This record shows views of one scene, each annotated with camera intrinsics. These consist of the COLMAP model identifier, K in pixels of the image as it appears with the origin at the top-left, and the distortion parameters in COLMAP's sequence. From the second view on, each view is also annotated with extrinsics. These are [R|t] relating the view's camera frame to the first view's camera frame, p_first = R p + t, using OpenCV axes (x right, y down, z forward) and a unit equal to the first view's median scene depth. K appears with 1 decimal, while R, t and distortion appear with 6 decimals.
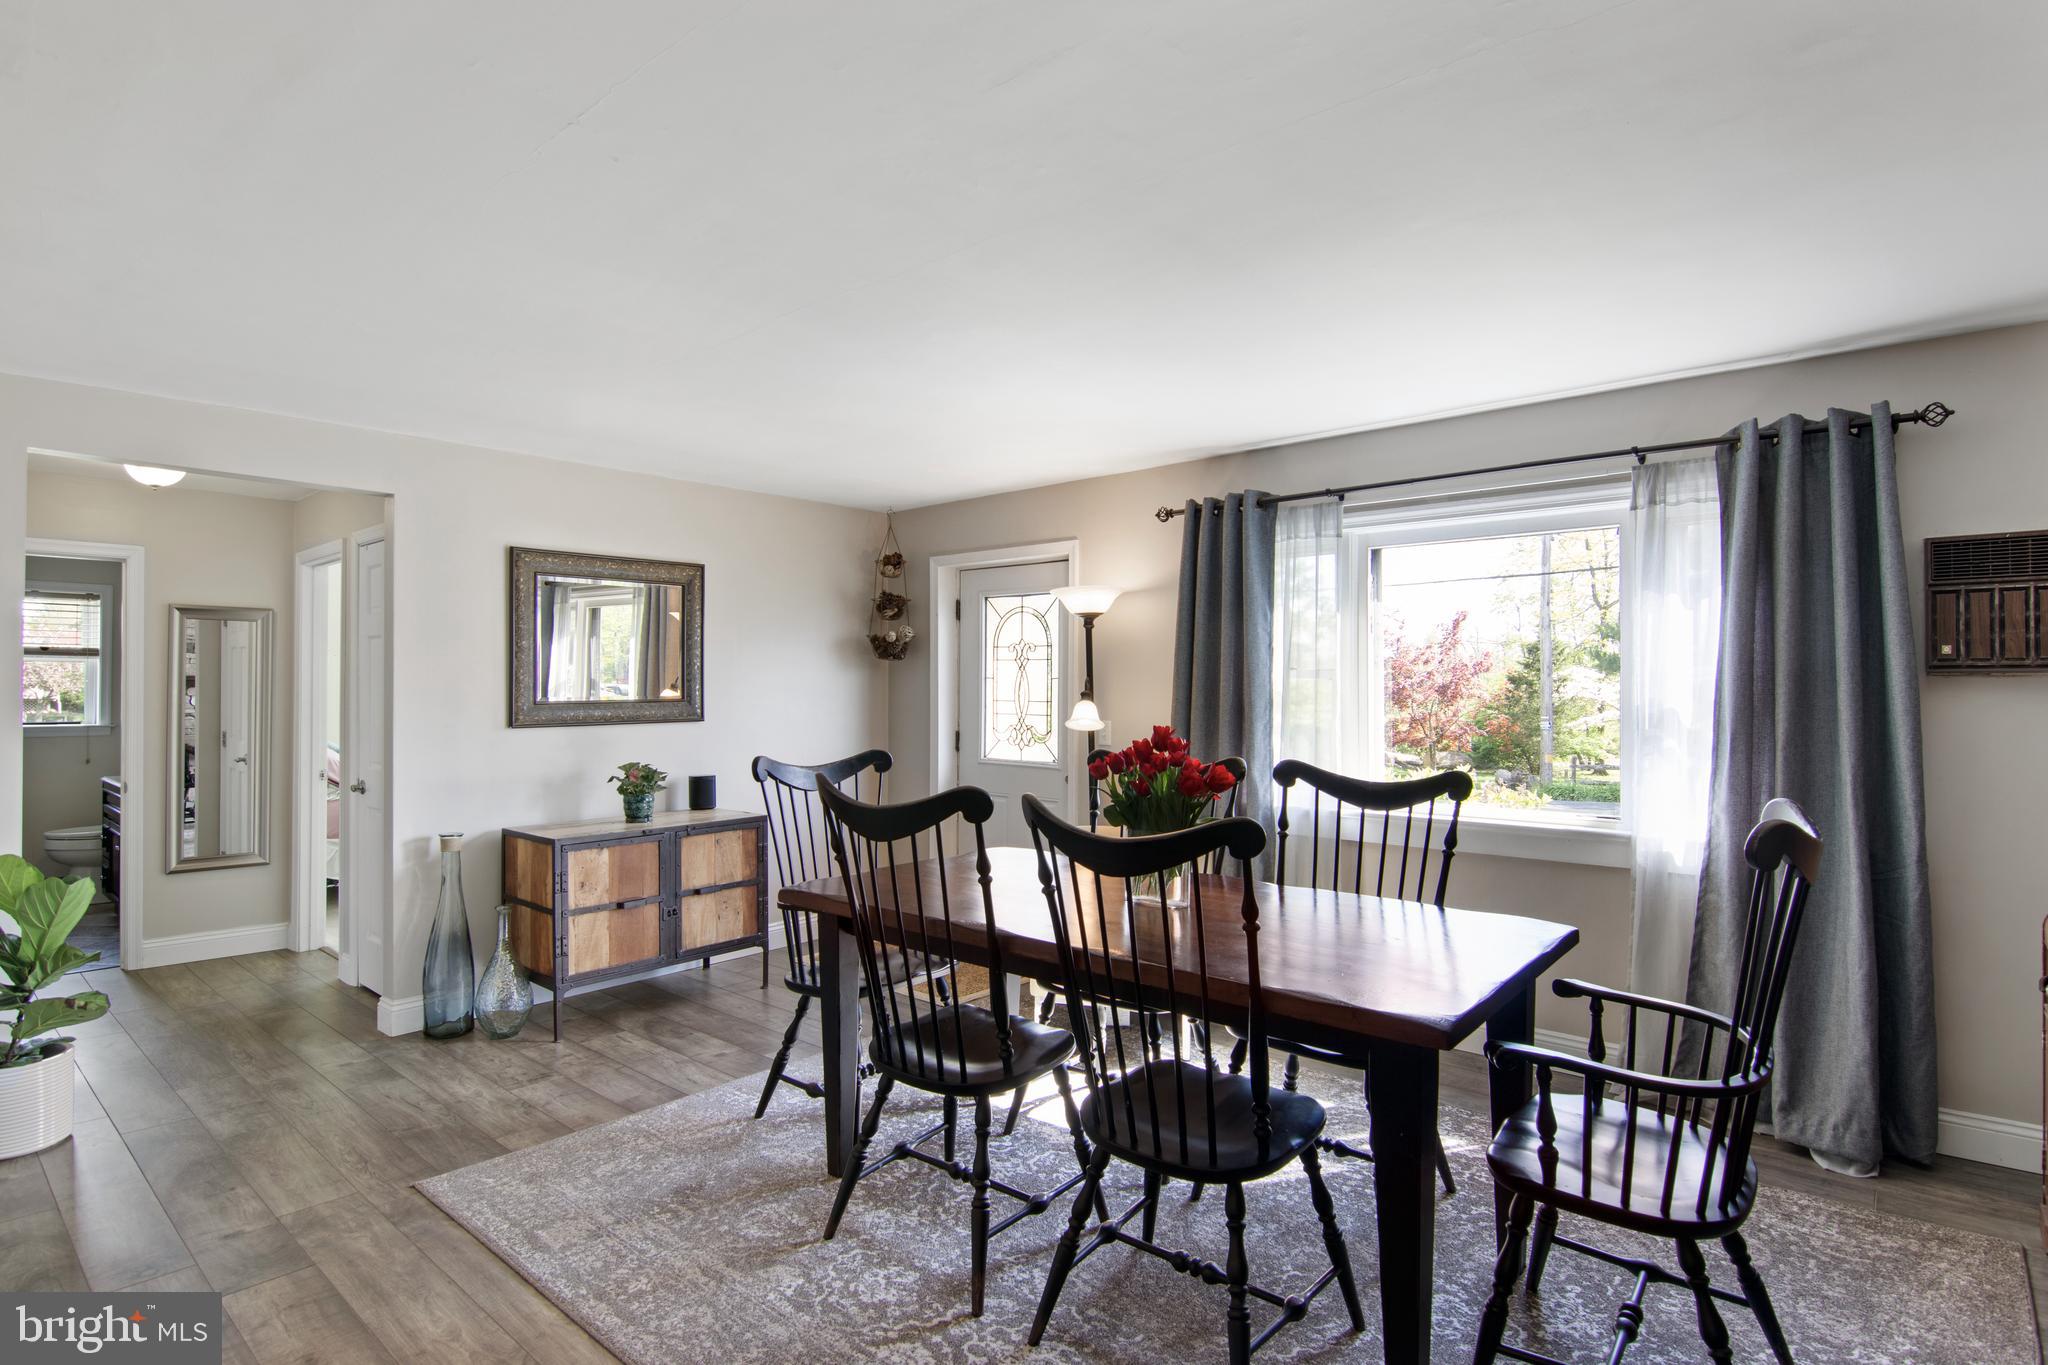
lens RADIAL K [[1057.4, 0, 1032.2], [0, 1057.4, 672.7], [0, 0, 1]] dist [-0.005371, -0.012344]
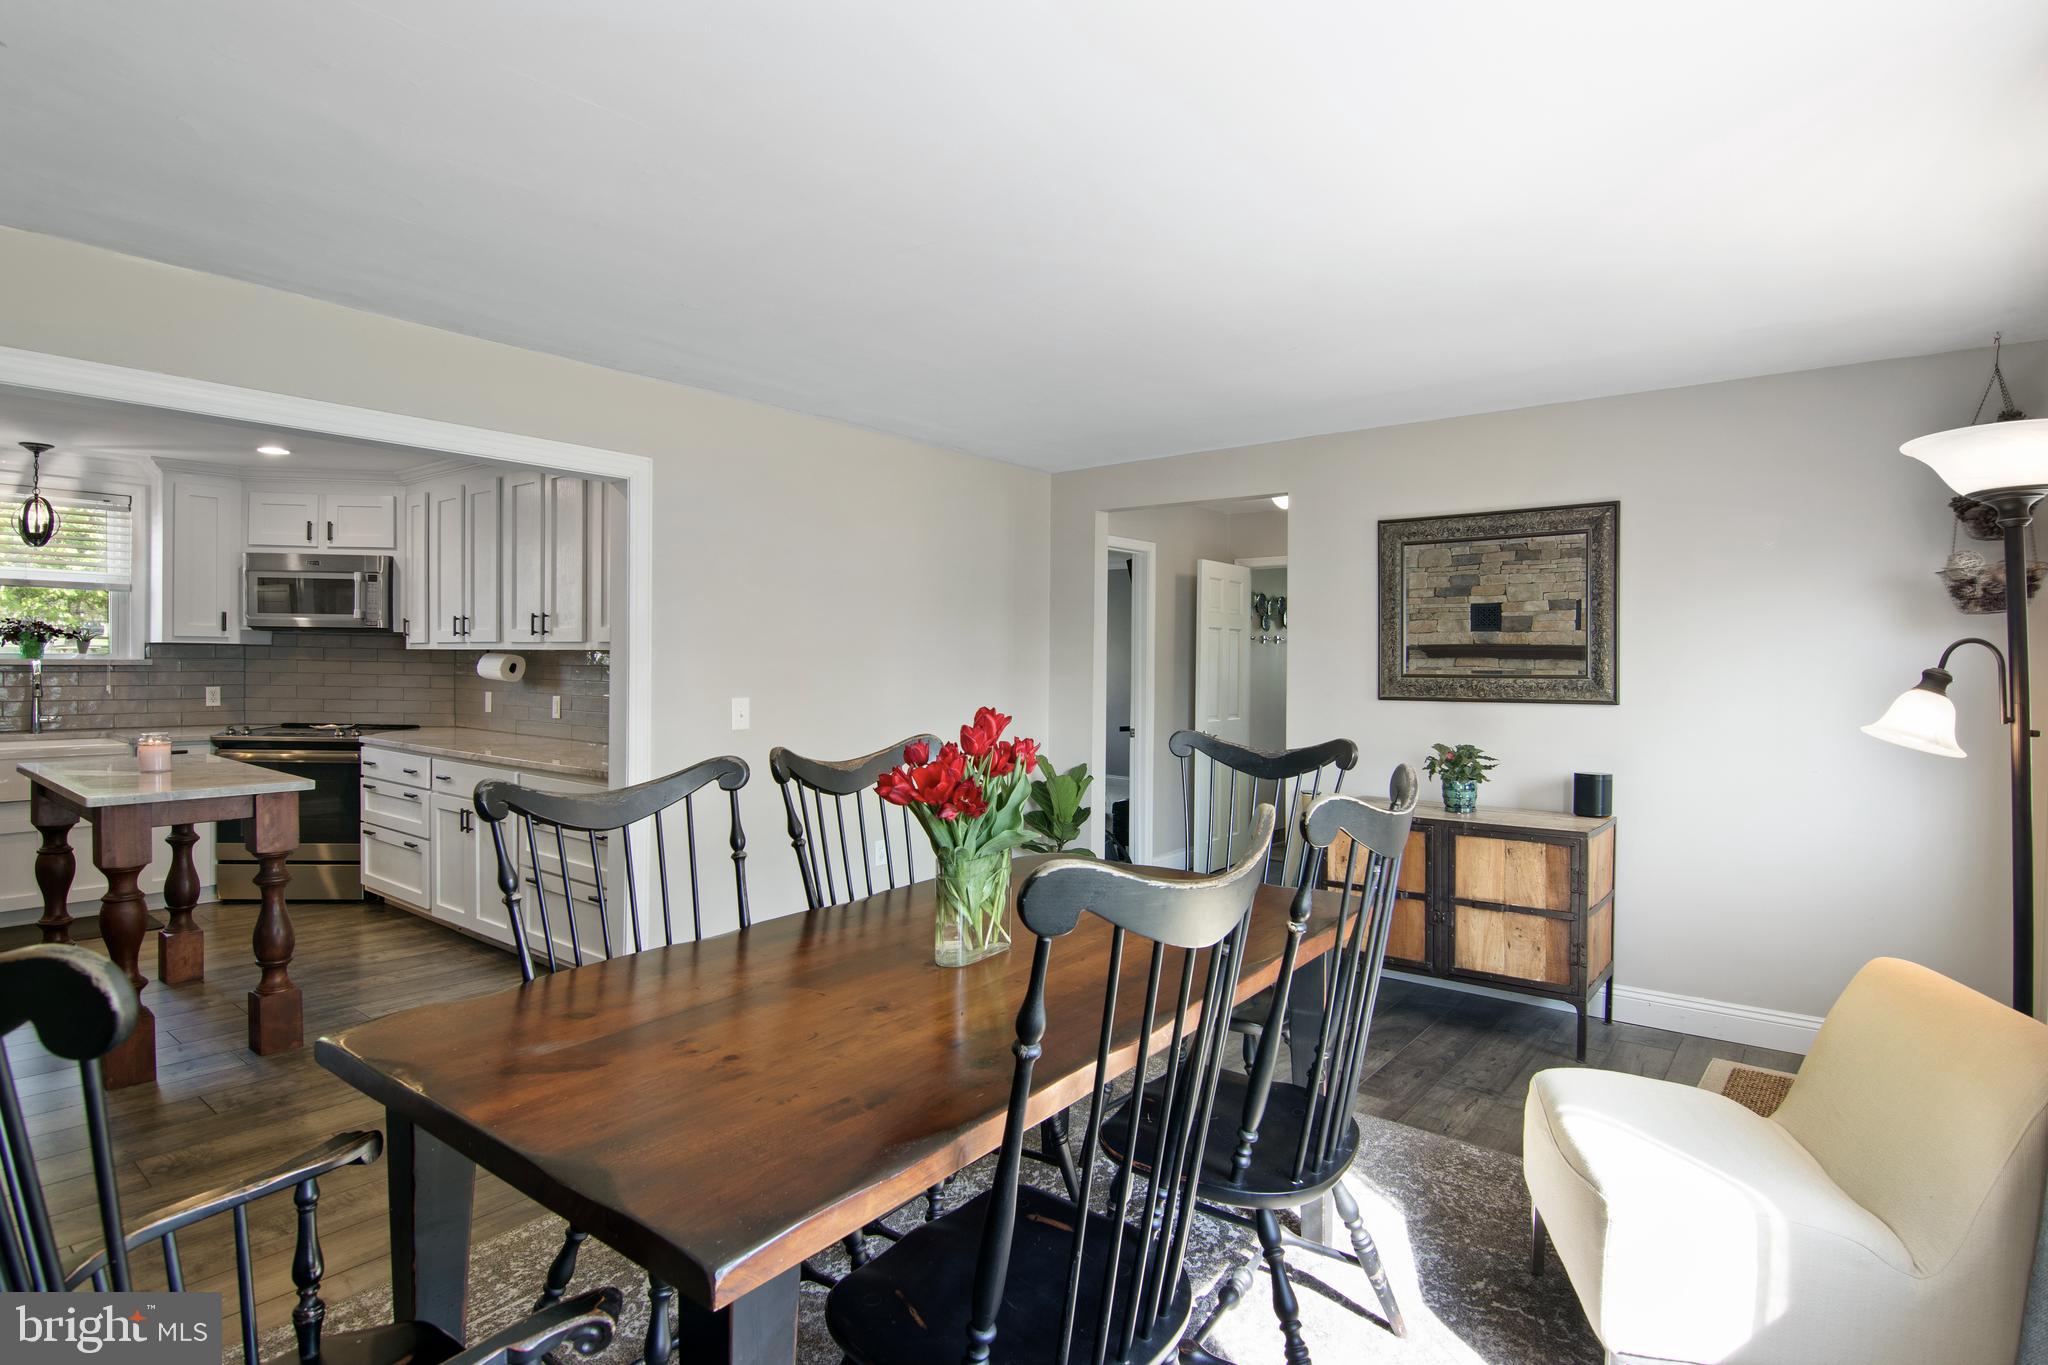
lens RADIAL K [[1057.4, 0, 1045.1], [0, 1057.4, 679.0], [0, 0, 1]] dist [-0.005371, -0.012344]
pose [[0.033422, 0.016092, -0.999312, 0.486703], [0.006381, 0.999847, 0.016314, 0.013509], [0.999421, -0.006922, 0.033314, 0.615194]]
